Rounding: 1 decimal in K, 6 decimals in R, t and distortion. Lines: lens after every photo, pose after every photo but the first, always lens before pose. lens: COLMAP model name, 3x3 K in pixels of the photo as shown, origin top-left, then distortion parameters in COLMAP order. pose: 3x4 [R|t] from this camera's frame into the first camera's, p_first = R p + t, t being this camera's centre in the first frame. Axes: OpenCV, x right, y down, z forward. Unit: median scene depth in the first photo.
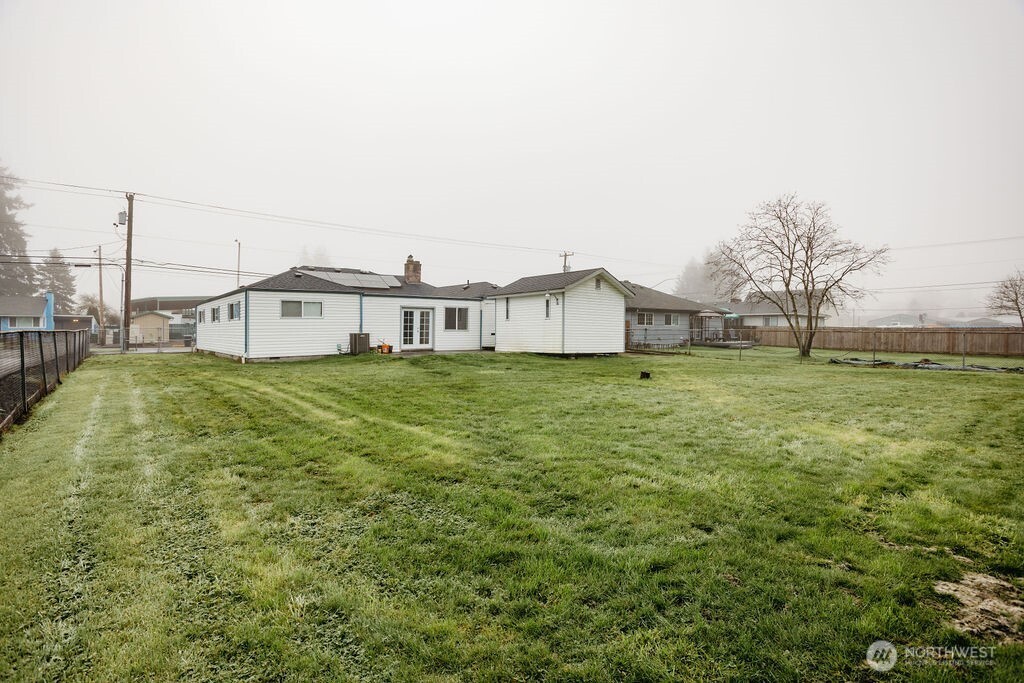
lens RADIAL K [[497.6, 0, 529.3], [0, 497.6, 312.6], [0, 0, 1]] dist [0.001270, 0.000407]
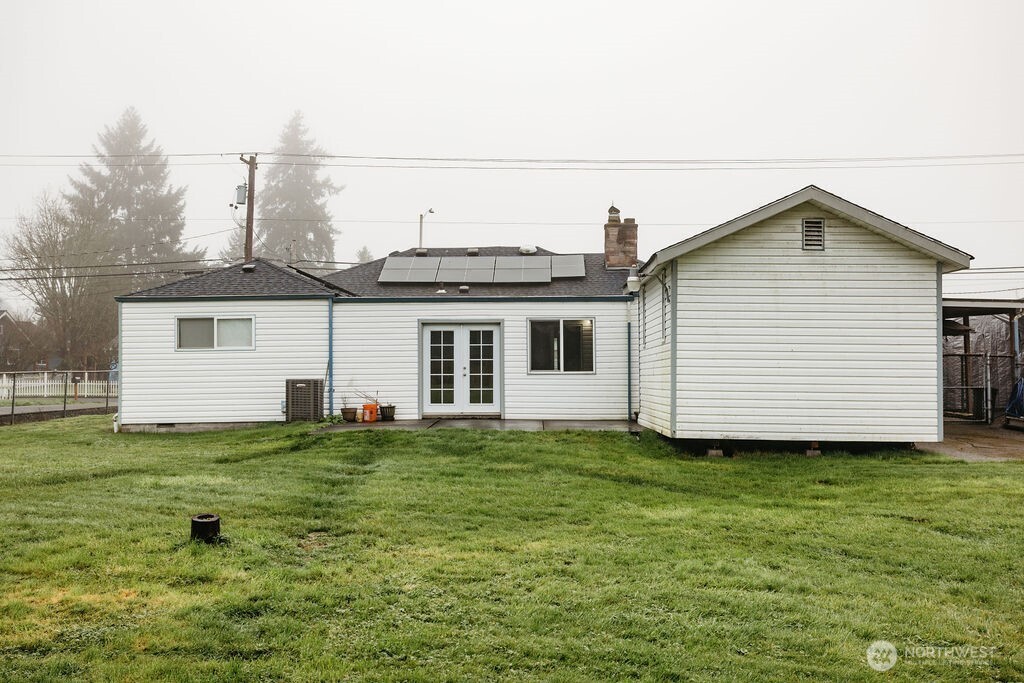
lens RADIAL K [[1008.3, 0, 483.7], [0, 1008.3, 343.5], [0, 0, 1]] dist [0.048670, -0.000836]
pose [[0.774754, -0.017203, -0.632029, 0.367711], [0.024798, 0.999687, 0.003188, 0.006481], [0.631776, -0.018143, 0.774938, 0.298897]]
